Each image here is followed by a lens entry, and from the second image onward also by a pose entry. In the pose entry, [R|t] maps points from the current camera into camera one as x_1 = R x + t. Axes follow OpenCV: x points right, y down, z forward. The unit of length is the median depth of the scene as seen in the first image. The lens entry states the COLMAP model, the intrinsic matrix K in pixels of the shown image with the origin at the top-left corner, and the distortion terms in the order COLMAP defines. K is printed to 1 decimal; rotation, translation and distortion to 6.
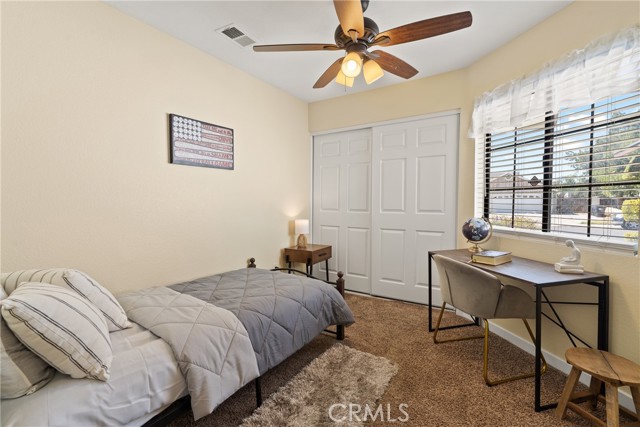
lens RADIAL K [[289.4, 0, 320.4], [0, 289.4, 209.7], [0, 0, 1]] dist [-0.001907, -0.001179]
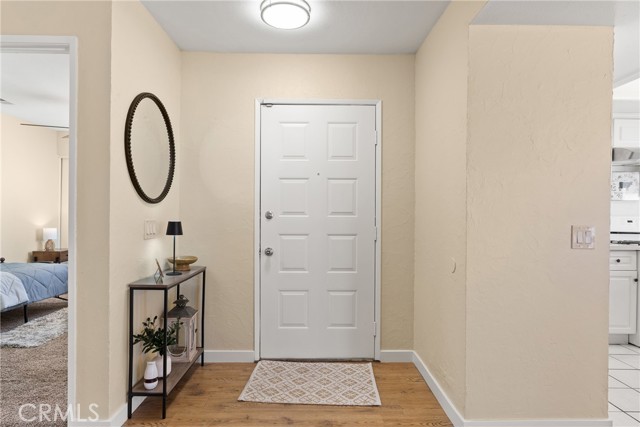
lens RADIAL K [[381.4, 0, 319.3], [0, 381.4, 212.3], [0, 0, 1]] dist [-0.002826, -0.000470]
pose [[0.839603, 0.006701, 0.543160, 0.017191], [0.011419, 0.999485, -0.029982, 0.030853], [-0.543081, 0.031376, 0.839094, -0.991402]]
